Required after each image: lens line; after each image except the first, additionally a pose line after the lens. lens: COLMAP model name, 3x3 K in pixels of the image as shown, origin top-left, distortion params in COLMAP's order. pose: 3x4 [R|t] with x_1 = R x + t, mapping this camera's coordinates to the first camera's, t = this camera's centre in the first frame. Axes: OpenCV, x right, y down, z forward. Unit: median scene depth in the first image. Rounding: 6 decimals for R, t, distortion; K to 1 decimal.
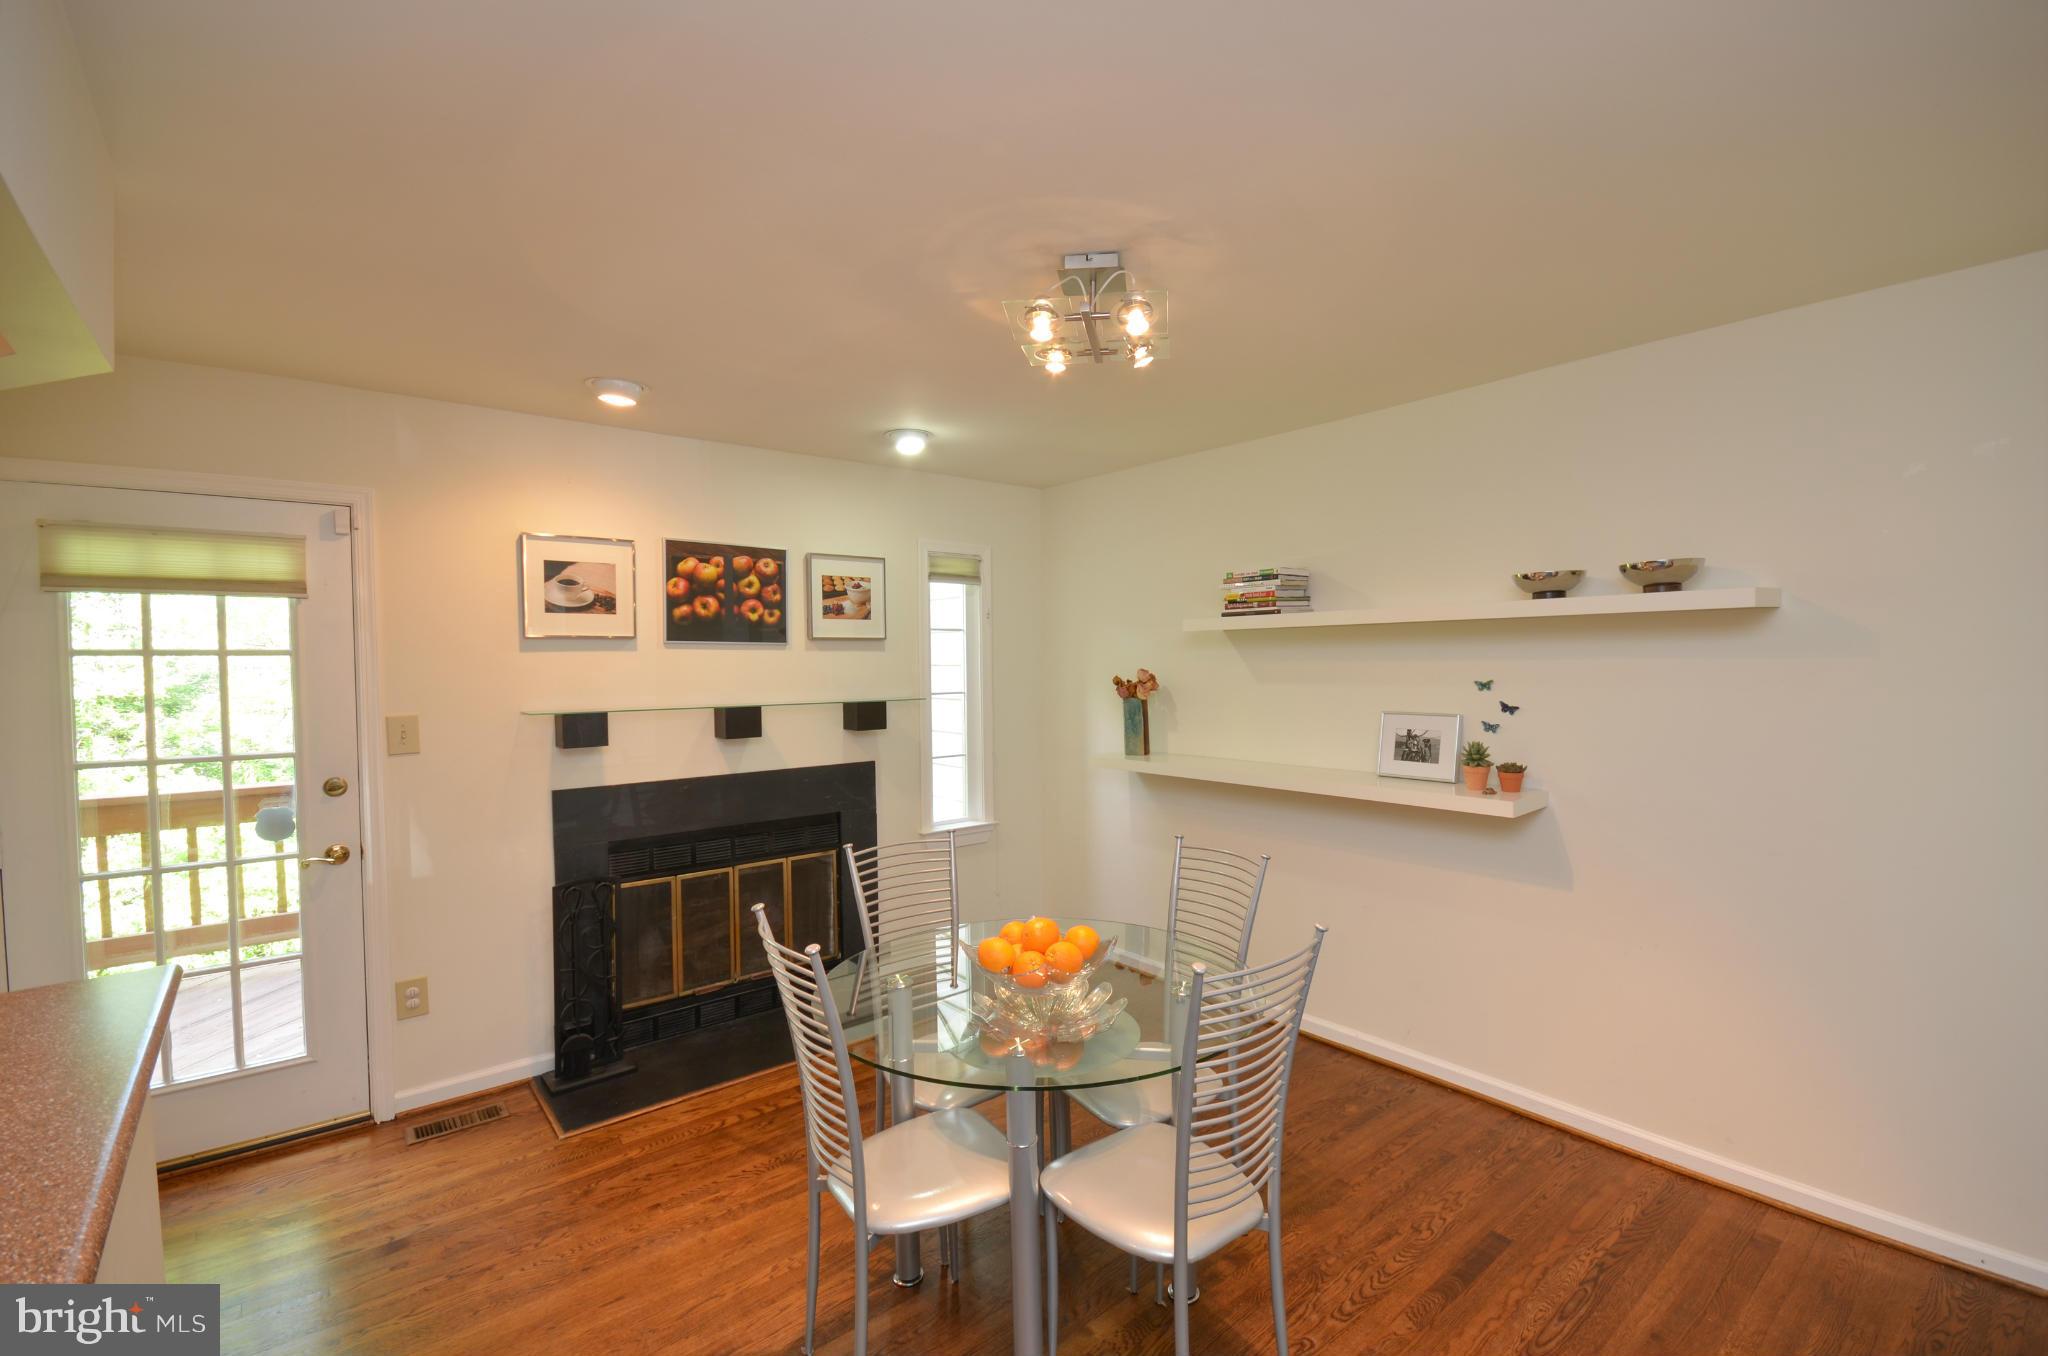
lens RADIAL K [[891.9, 0, 1044.4], [0, 891.9, 687.2], [0, 0, 1]] dist [-0.000396, -0.005282]
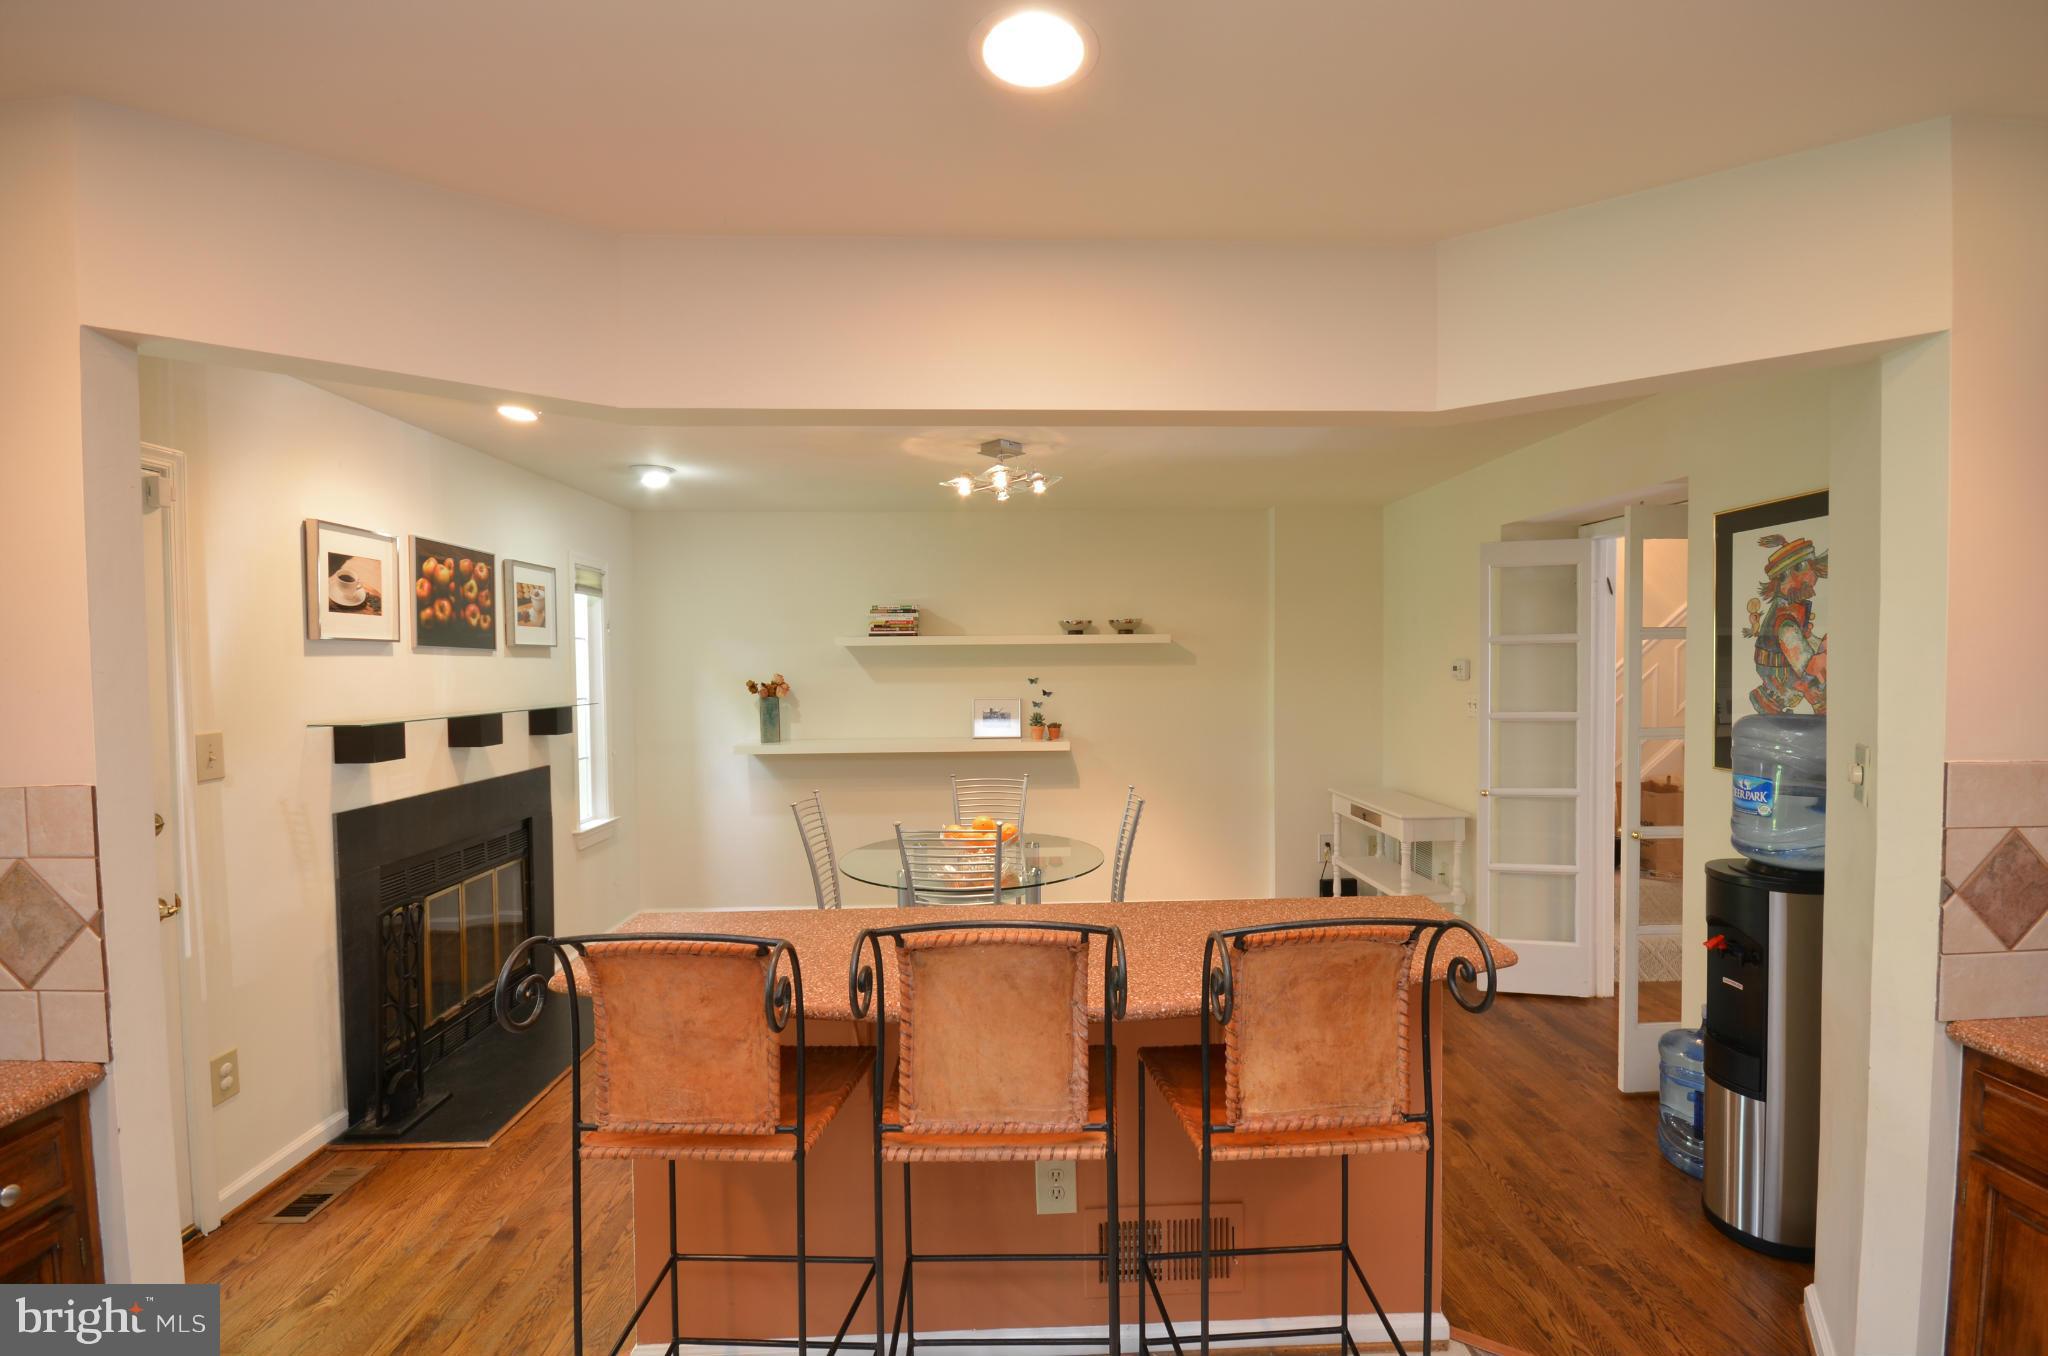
lens RADIAL K [[884.5, 0, 1051.8], [0, 884.5, 686.9], [0, 0, 1]] dist [-0.000157, -0.006369]
pose [[0.609812, -0.016510, 0.792374, -0.743335], [0.026500, 0.999649, 0.000435, 0.008346], [-0.792103, 0.020733, 0.610035, -0.087360]]
